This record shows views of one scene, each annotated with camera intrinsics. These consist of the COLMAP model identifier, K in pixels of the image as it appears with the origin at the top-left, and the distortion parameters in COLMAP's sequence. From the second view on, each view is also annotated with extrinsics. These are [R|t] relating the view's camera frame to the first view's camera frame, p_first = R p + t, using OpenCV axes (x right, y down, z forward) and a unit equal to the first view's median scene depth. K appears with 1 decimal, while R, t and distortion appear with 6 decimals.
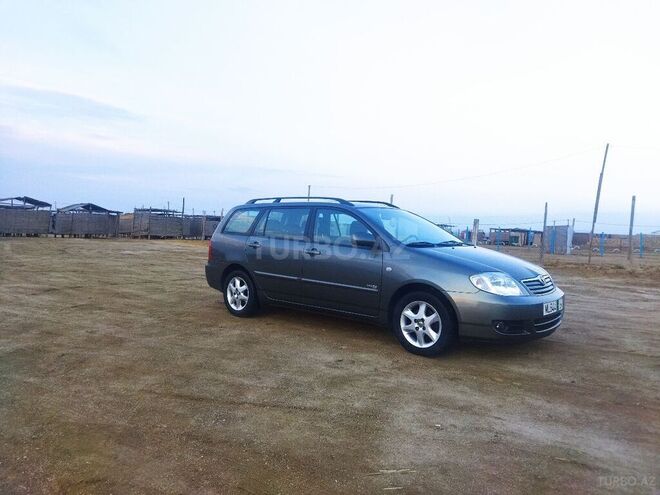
lens RADIAL K [[487.8, 0, 330.0], [0, 487.8, 247.5], [0, 0, 1]] dist [0.102978, -0.150898]
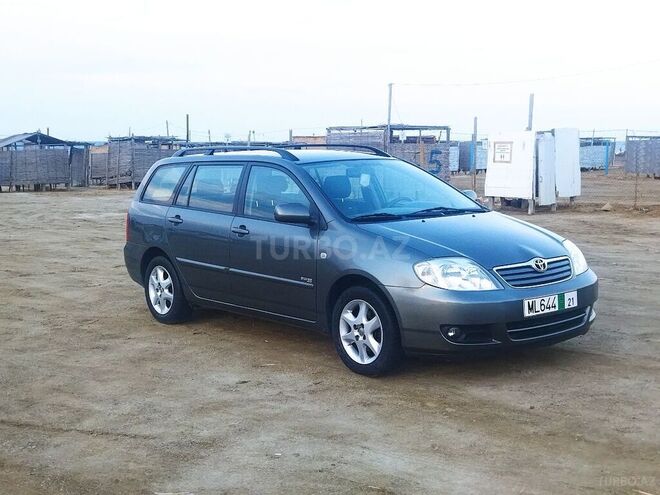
lens RADIAL K [[908.9, 0, 329.8], [0, 908.9, 255.4], [0, 0, 1]] dist [0.133802, -0.282865]
pose [[0.984646, -0.026495, -0.172540, 0.351666], [0.039376, 0.996651, 0.071667, -0.048360], [0.170063, -0.077360, 0.982392, -0.284685]]
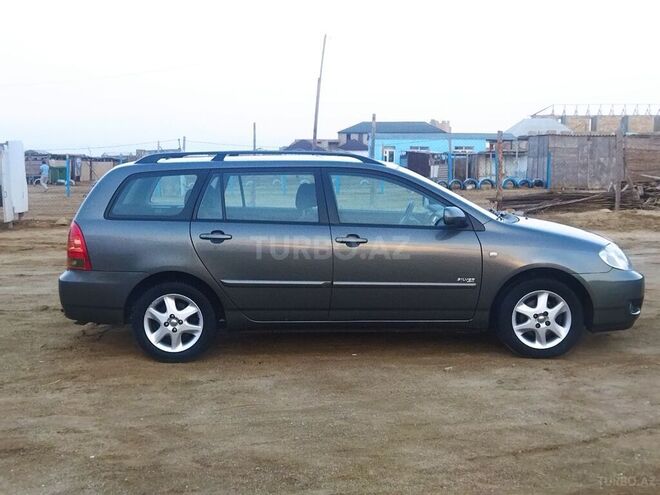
lens RADIAL K [[924.0, 0, 330.0], [0, 924.0, 247.5], [0, 0, 1]] dist [0.141672, -0.425651]
pose [[0.760538, -0.099186, 0.641672, -0.962314], [0.056278, 0.994614, 0.087037, -0.101005], [-0.646849, -0.030083, 0.762024, 0.083757]]
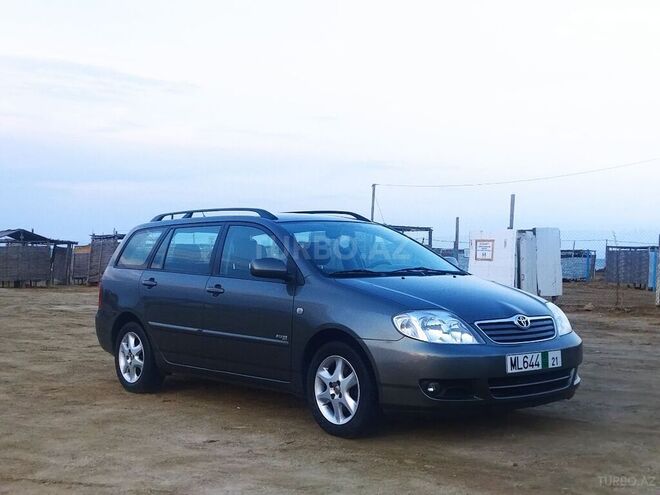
lens RADIAL K [[908.9, 0, 329.8], [0, 908.9, 255.4], [0, 0, 1]] dist [0.133802, -0.282865]
pose [[0.988114, -0.027911, -0.151165, 0.351864], [0.020766, 0.998600, -0.048643, 0.029779], [0.152311, 0.044925, 0.987311, -0.247504]]
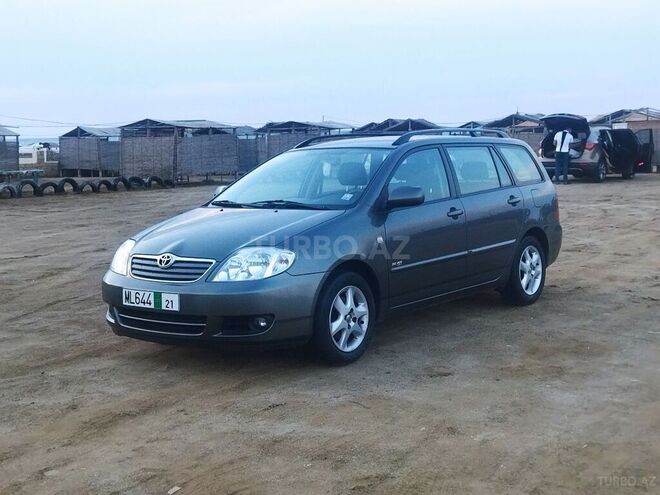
lens RADIAL K [[924.0, 0, 330.0], [0, 924.0, 247.5], [0, 0, 1]] dist [0.141672, -0.425651]
pose [[0.049049, 0.074498, -0.996014, 1.650486], [-0.011003, 0.997194, 0.074045, -0.047571], [0.998736, 0.007327, 0.049732, 1.127386]]
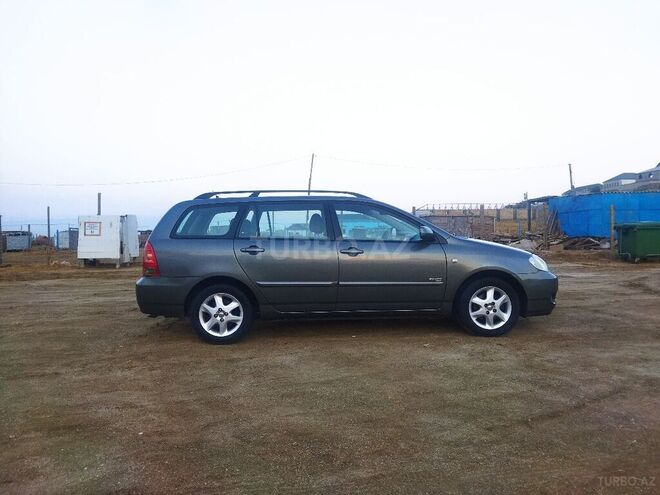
lens RADIAL K [[487.8, 0, 330.0], [0, 487.8, 247.5], [0, 0, 1]] dist [0.102978, -0.150898]
pose [[0.733434, -0.063268, 0.676810, -0.758636], [0.066492, 0.997562, 0.021197, -0.021778], [-0.676501, 0.029456, 0.735852, 0.412408]]
